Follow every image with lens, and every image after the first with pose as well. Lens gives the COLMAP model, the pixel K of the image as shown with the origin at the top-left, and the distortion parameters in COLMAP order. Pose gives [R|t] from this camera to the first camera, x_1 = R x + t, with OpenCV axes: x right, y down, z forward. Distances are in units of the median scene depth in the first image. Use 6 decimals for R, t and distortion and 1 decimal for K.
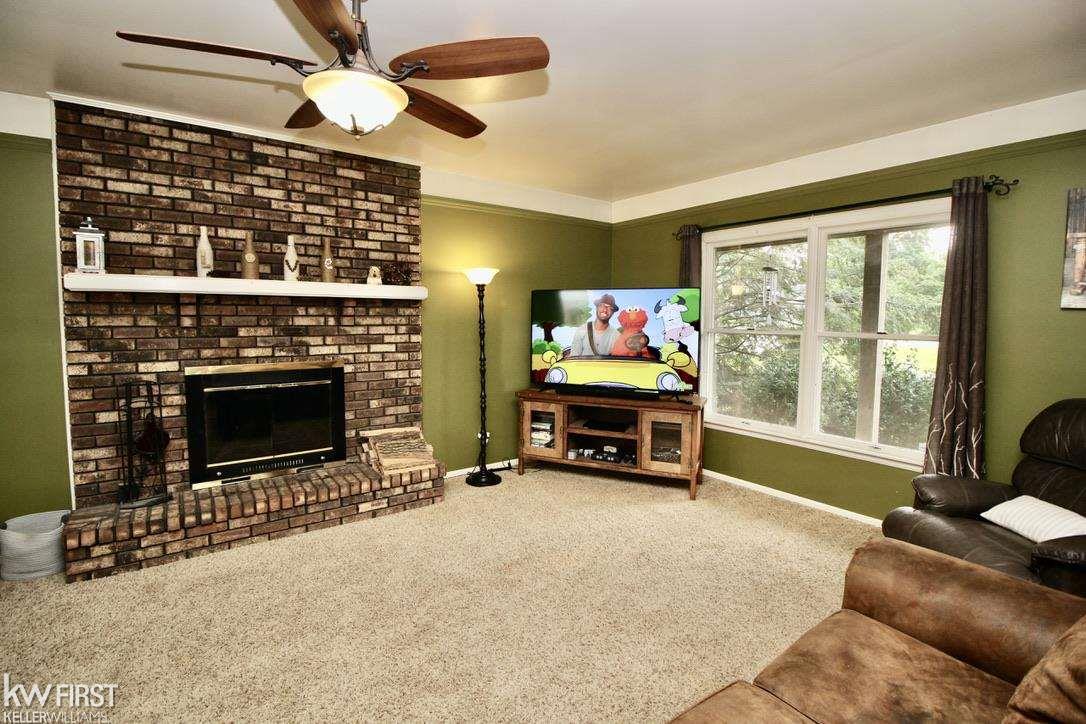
lens RADIAL K [[512.6, 0, 547.2], [0, 512.6, 358.4], [0, 0, 1]] dist [-0.021121, -0.001113]
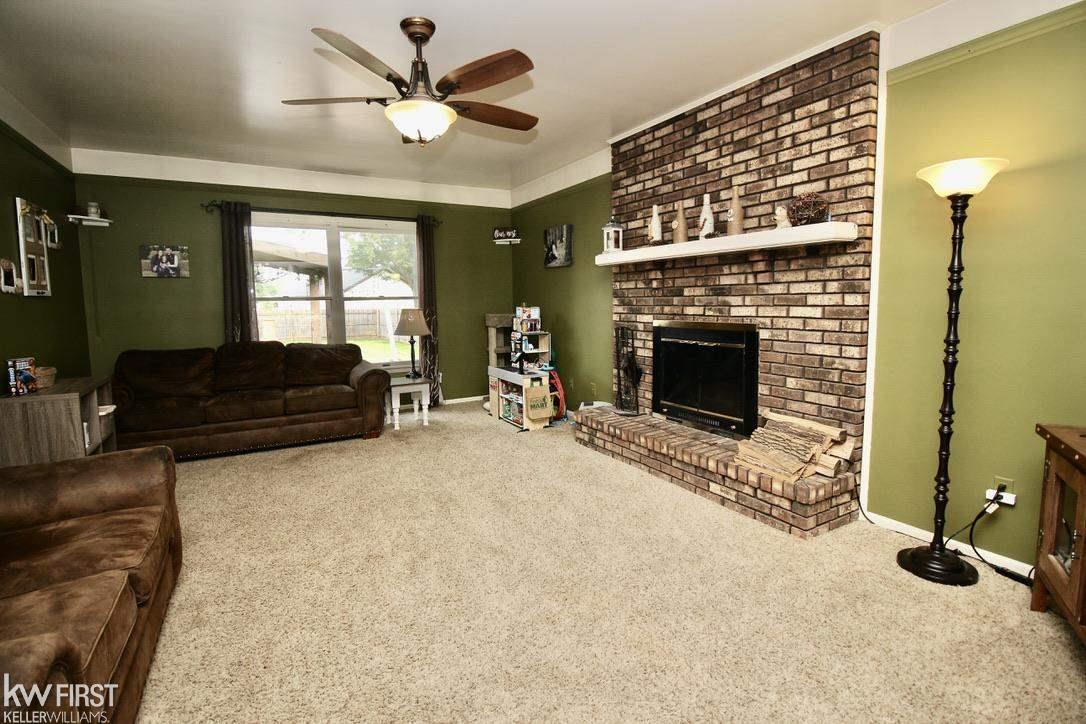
lens RADIAL K [[512.6, 0, 549.1], [0, 512.6, 355.7], [0, 0, 1]] dist [-0.021121, -0.001113]
pose [[-0.133007, 0.102607, -0.985790, 0.527179], [-0.064178, 0.991648, 0.111876, -0.017936], [0.989035, 0.078146, -0.125311, 0.797409]]
